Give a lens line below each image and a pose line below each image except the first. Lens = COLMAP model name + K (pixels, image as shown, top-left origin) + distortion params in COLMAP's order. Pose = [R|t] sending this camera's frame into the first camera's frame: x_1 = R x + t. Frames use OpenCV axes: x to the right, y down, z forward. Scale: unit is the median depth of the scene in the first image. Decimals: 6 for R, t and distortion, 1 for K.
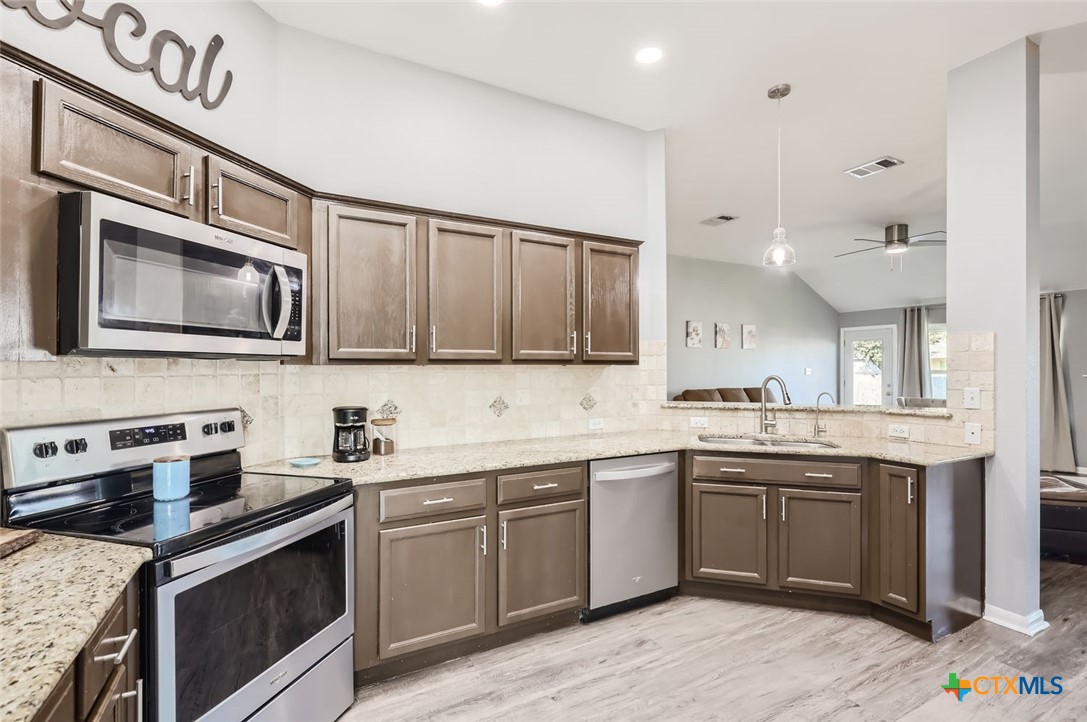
lens RADIAL K [[490.1, 0, 544.7], [0, 490.1, 368.7], [0, 0, 1]] dist [0.003153, 0.000168]
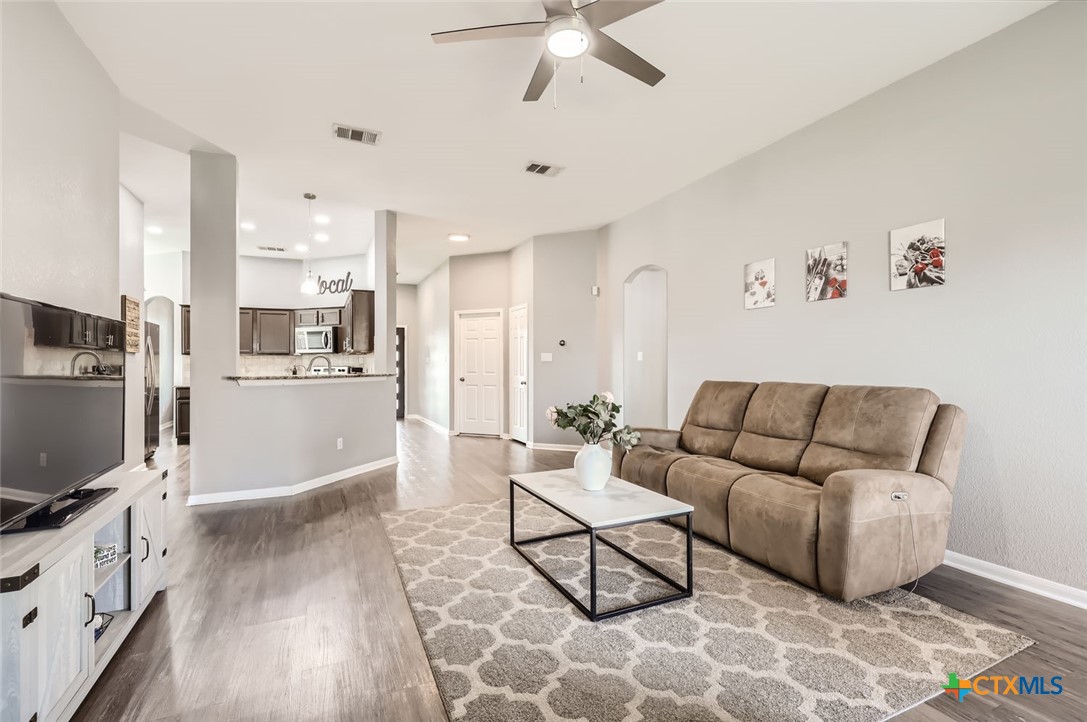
lens RADIAL K [[490.1, 0, 544.7], [0, 490.1, 368.7], [0, 0, 1]] dist [0.003153, 0.000168]
pose [[-0.065621, 0.009206, -0.997802, 0.860591], [0.004111, 0.999951, 0.008955, 0.019761], [0.997836, -0.003514, -0.065656, 0.766702]]
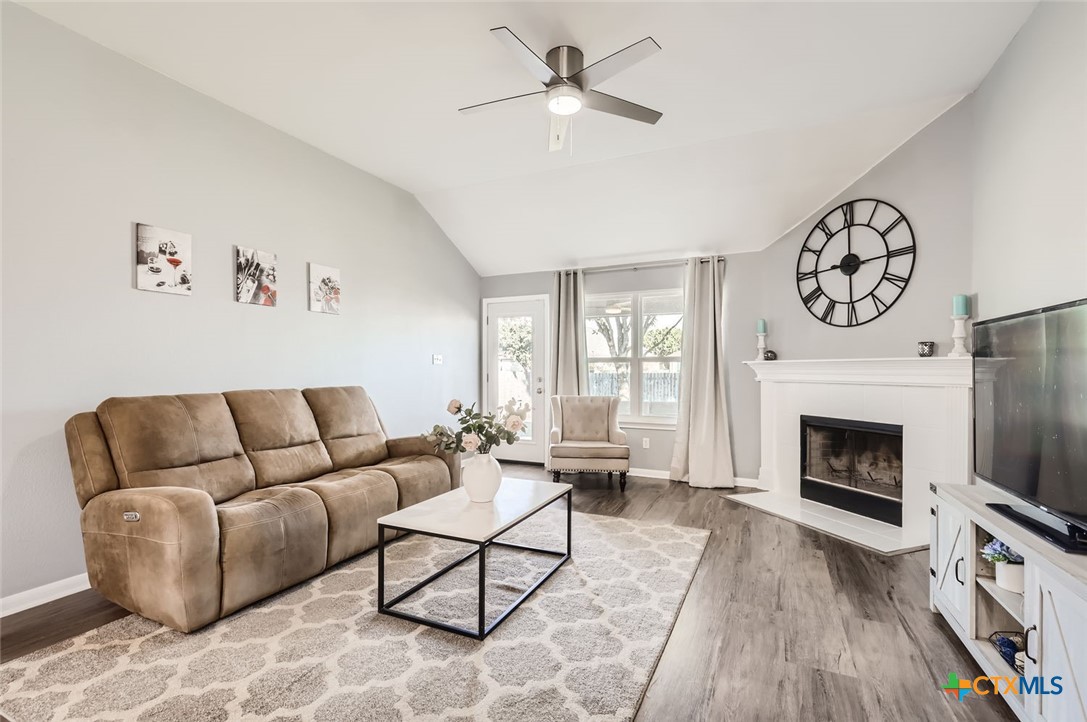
lens RADIAL K [[490.1, 0, 544.7], [0, 490.1, 368.7], [0, 0, 1]] dist [0.003153, 0.000168]
pose [[0.800167, -0.000123, 0.599777, 0.303947], [-0.000906, 0.999999, 0.001414, 0.018875], [-0.599776, -0.001675, 0.800166, 0.464001]]
